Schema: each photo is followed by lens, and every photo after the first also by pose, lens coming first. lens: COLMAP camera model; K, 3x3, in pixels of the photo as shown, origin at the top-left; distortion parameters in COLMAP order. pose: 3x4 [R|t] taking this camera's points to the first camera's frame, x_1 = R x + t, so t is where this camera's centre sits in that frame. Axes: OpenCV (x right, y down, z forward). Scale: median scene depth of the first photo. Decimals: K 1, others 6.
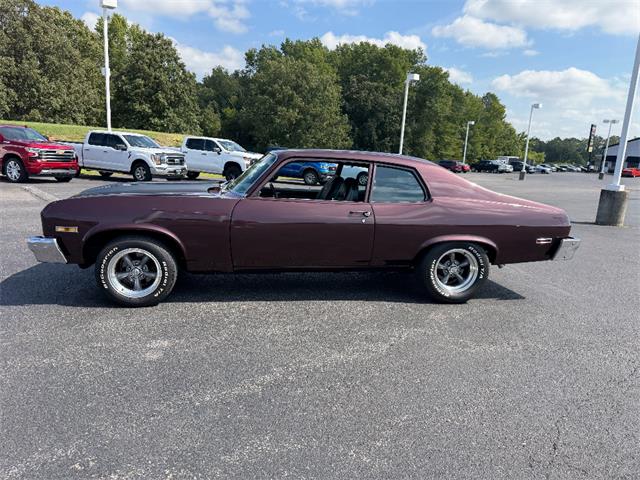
lens RADIAL K [[456.0, 0, 329.4], [0, 456.0, 238.4], [0, 0, 1]] dist [0.065817, -0.101958]
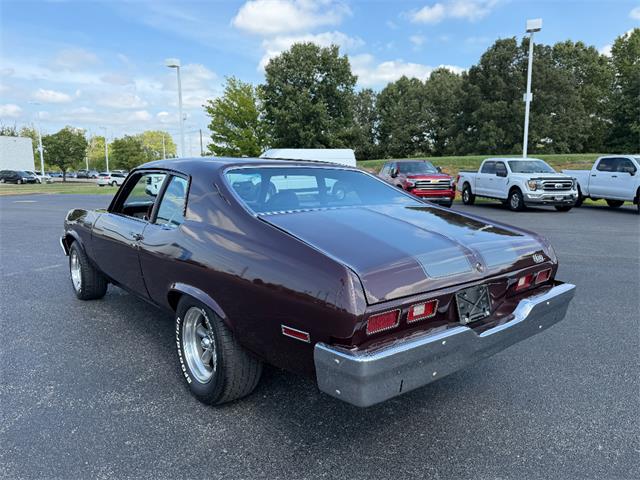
lens RADIAL K [[460.4, 0, 320.0], [0, 460.4, 240.0], [0, 0, 1]] dist [0.100593, -0.101948]
pose [[0.533034, 0.068086, -0.843350, 0.168356], [-0.120578, 0.992696, 0.003932, -0.016576], [0.837458, 0.099594, 0.537350, 0.152976]]
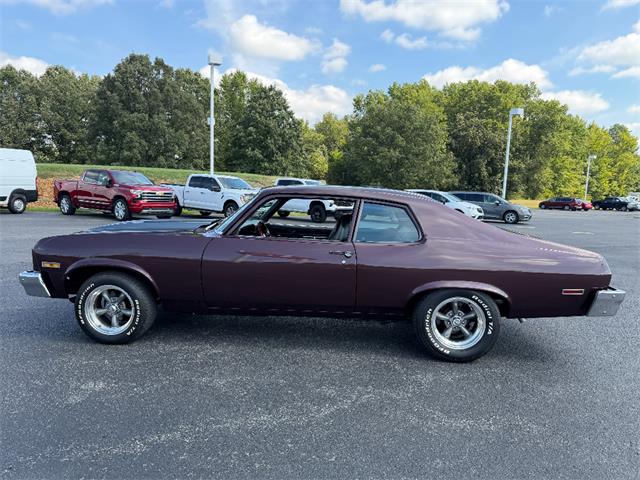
lens RADIAL K [[456.0, 0, 329.4], [0, 456.0, 238.4], [0, 0, 1]] dist [0.065817, -0.101958]
pose [[0.974511, 0.009616, -0.224135, 0.049272], [-0.028338, 0.996355, -0.080462, -0.002368], [0.222544, 0.084763, 0.971231, 0.022176]]
